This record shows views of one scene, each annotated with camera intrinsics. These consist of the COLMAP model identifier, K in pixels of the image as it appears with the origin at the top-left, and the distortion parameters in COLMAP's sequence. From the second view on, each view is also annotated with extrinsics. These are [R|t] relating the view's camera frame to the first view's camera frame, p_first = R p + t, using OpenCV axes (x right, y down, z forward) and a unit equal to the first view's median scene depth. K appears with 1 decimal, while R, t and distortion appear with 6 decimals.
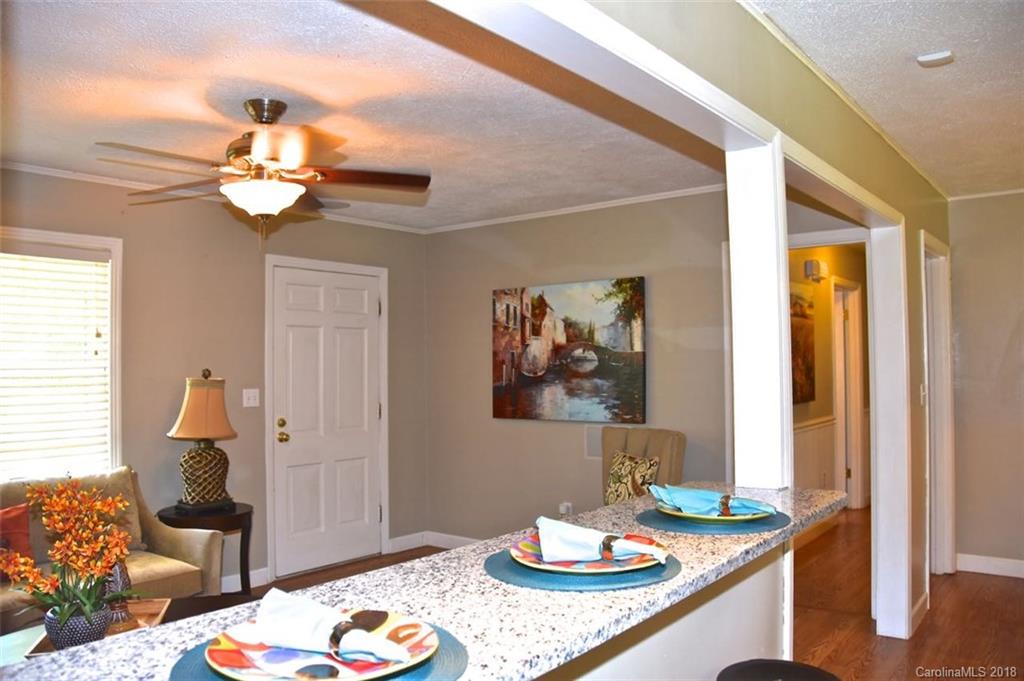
lens RADIAL K [[794.2, 0, 512.1], [0, 794.2, 347.2], [0, 0, 1]] dist [-0.163493, 0.113526]
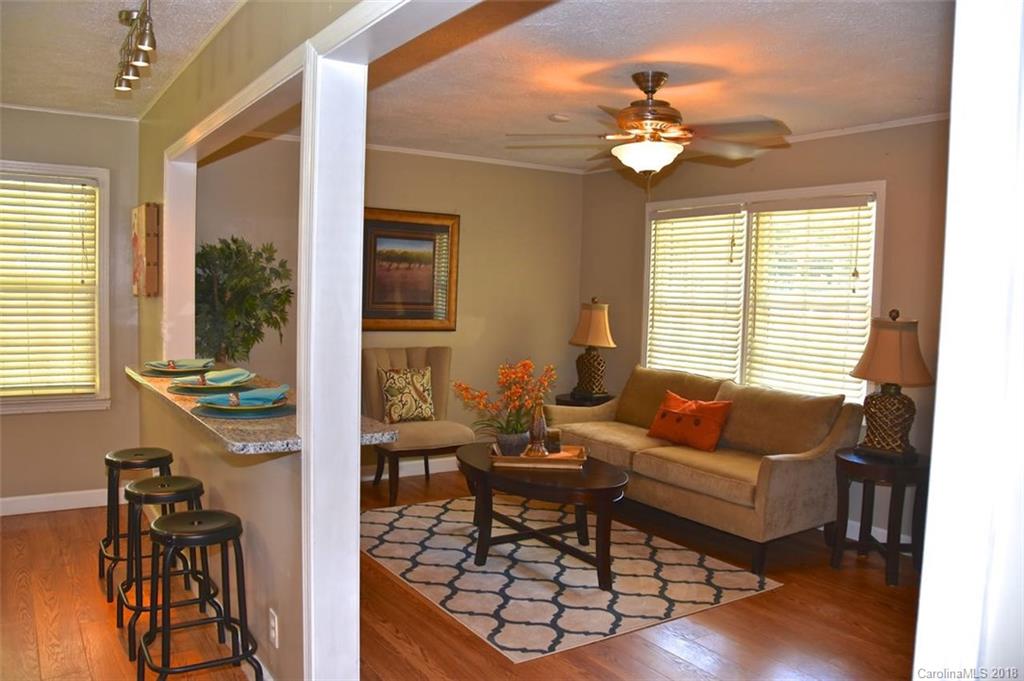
lens RADIAL K [[794.2, 0, 508.8], [0, 794.2, 342.9], [0, 0, 1]] dist [-0.163493, 0.113526]
pose [[-0.309799, 0.070970, -0.948150, 0.529026], [-0.000690, 0.997193, 0.074866, -0.000382], [0.950802, 0.023848, -0.308881, 0.701950]]
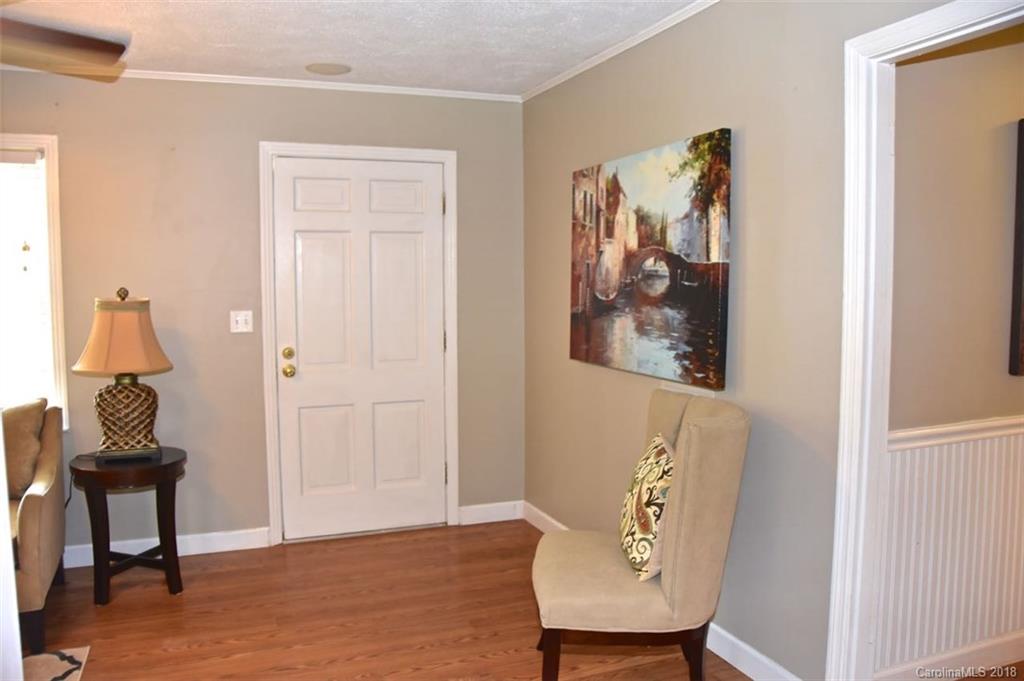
lens RADIAL K [[794.2, 0, 506.6], [0, 794.2, 341.7], [0, 0, 1]] dist [-0.163493, 0.113526]
pose [[0.864427, 0.047634, -0.500496, 0.301458], [0.005573, 0.994532, 0.104279, 0.002392], [0.502727, -0.092931, 0.859435, 0.420894]]
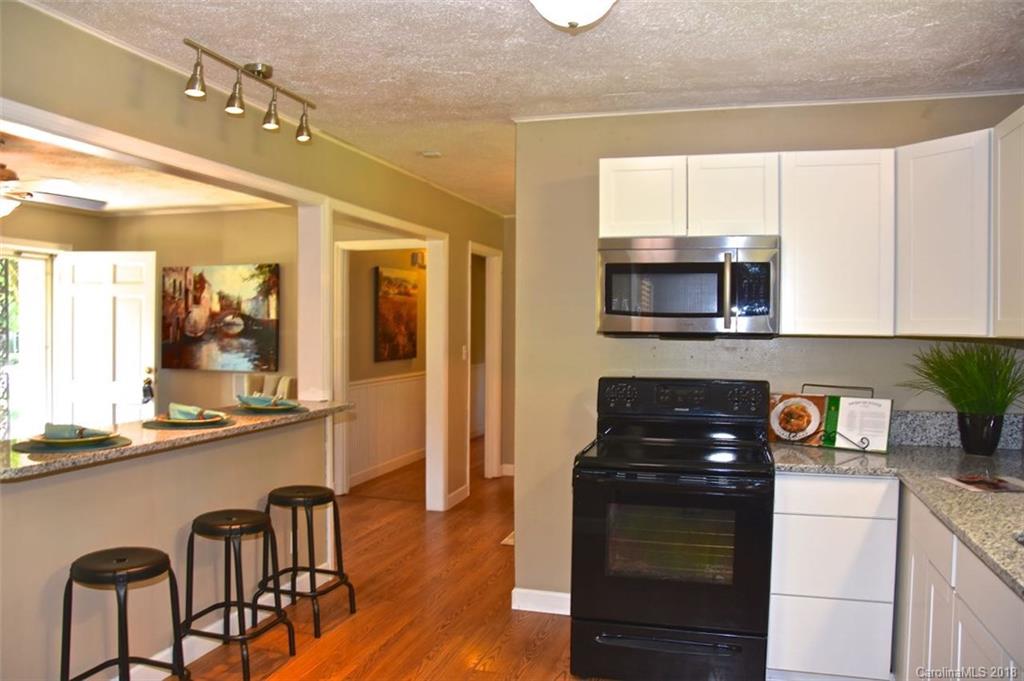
lens RADIAL K [[794.2, 0, 507.5], [0, 794.2, 346.2], [0, 0, 1]] dist [-0.163493, 0.113526]
pose [[0.927321, 0.009596, 0.374144, 0.029337], [-0.027050, 0.998775, 0.041429, -0.013833], [-0.373288, -0.048538, 0.926445, -0.376357]]
